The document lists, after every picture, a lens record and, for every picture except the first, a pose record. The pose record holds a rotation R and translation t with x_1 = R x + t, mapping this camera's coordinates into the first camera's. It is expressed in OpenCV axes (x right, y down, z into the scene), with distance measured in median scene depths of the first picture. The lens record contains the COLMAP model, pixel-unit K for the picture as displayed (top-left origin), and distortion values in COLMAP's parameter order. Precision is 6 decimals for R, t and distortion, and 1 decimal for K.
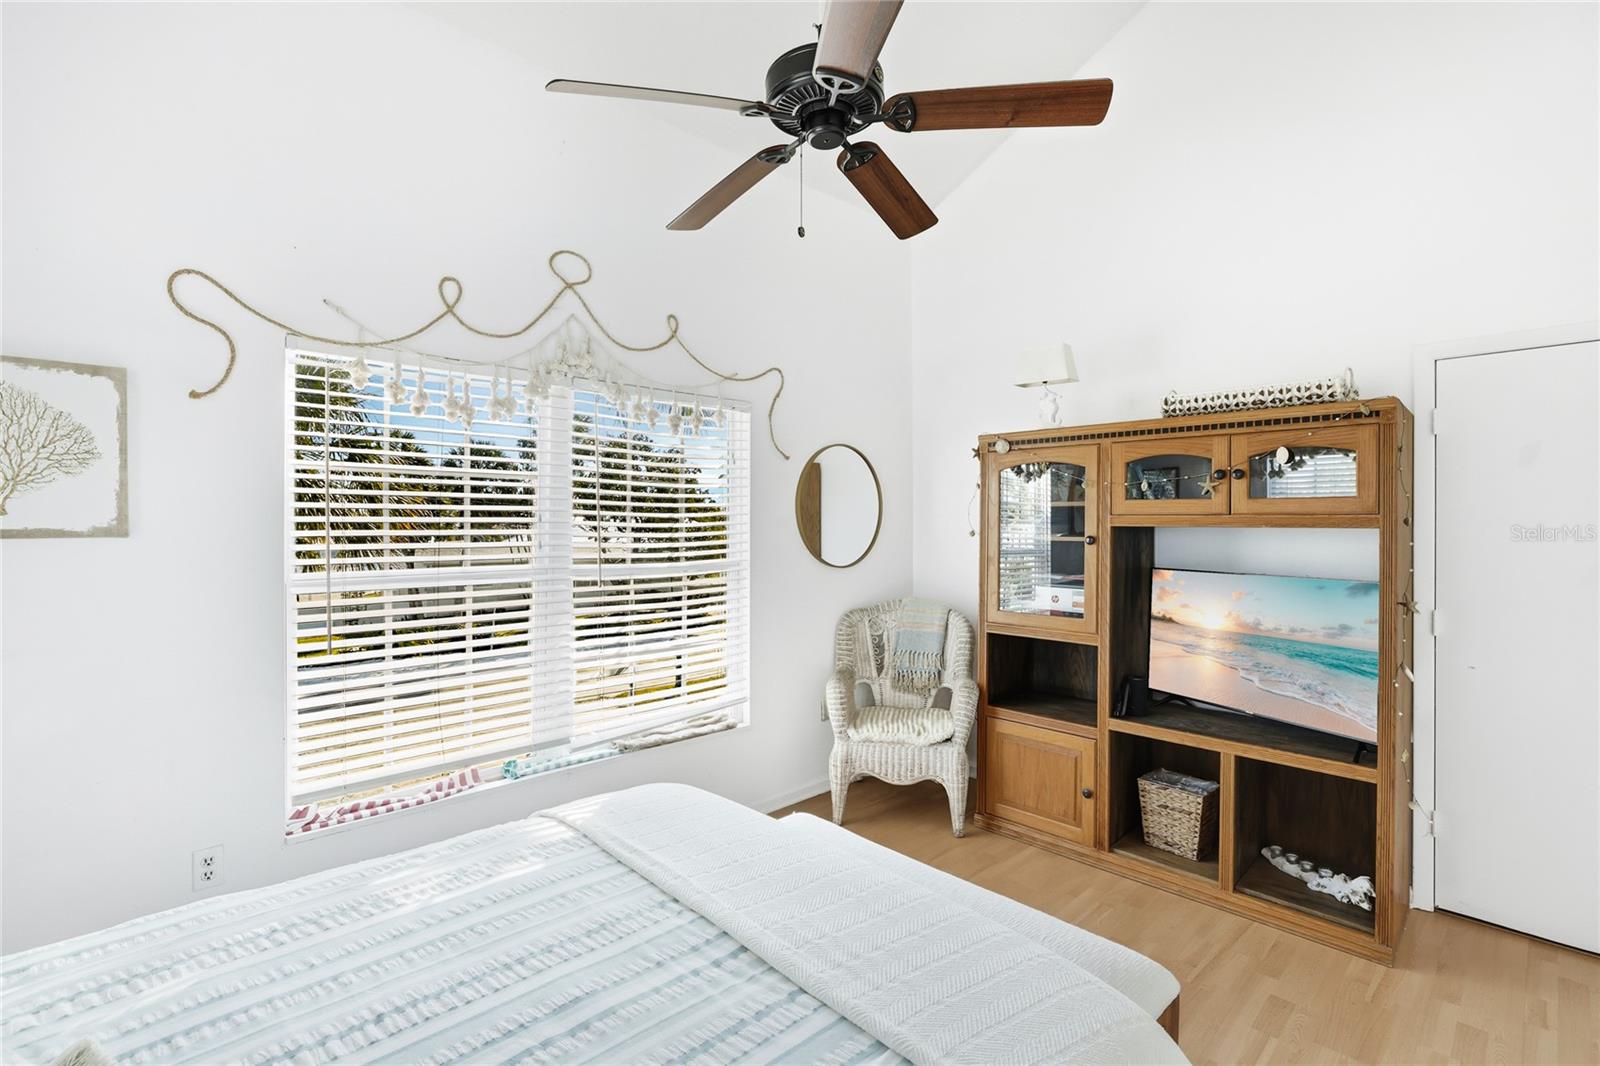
lens RADIAL K [[722.8, 0, 791.3], [0, 722.8, 520.8], [0, 0, 1]] dist [-0.000078, 0.001335]
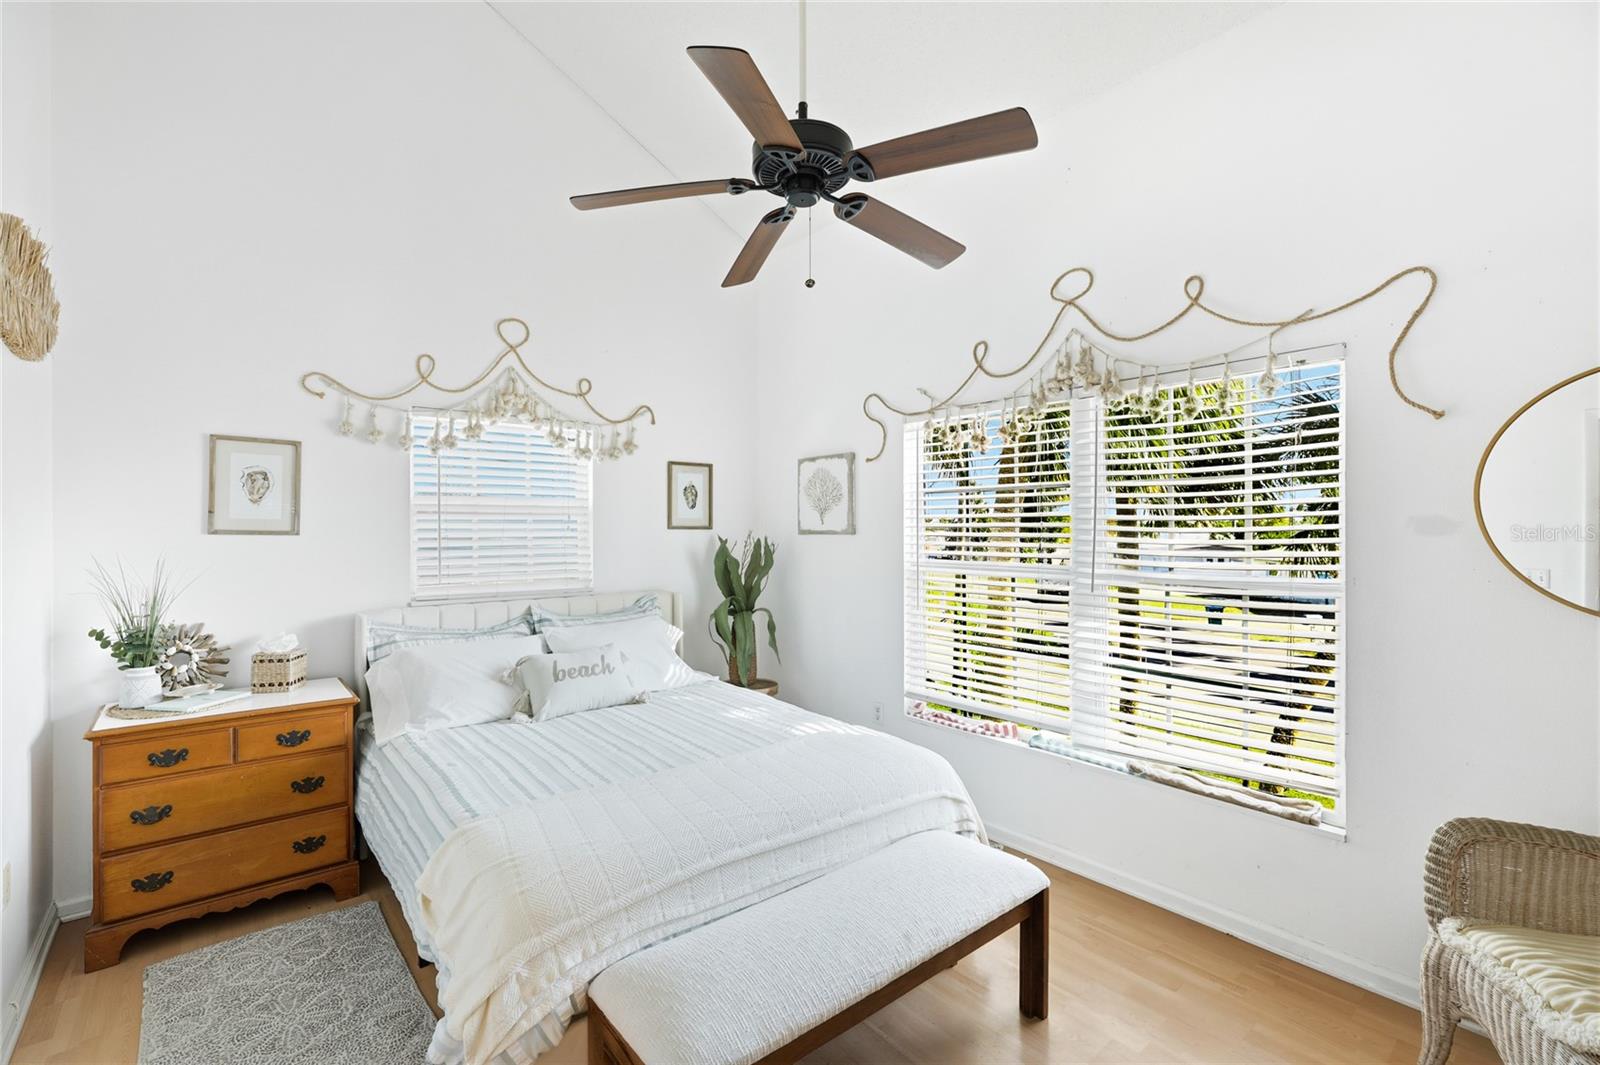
lens RADIAL K [[722.8, 0, 806.1], [0, 722.8, 523.4], [0, 0, 1]] dist [-0.000078, 0.001335]
pose [[-0.067228, -0.003018, -0.997733, 0.806078], [0.006930, 0.999970, -0.003491, -0.002184], [0.997714, -0.007149, -0.067205, 0.714996]]
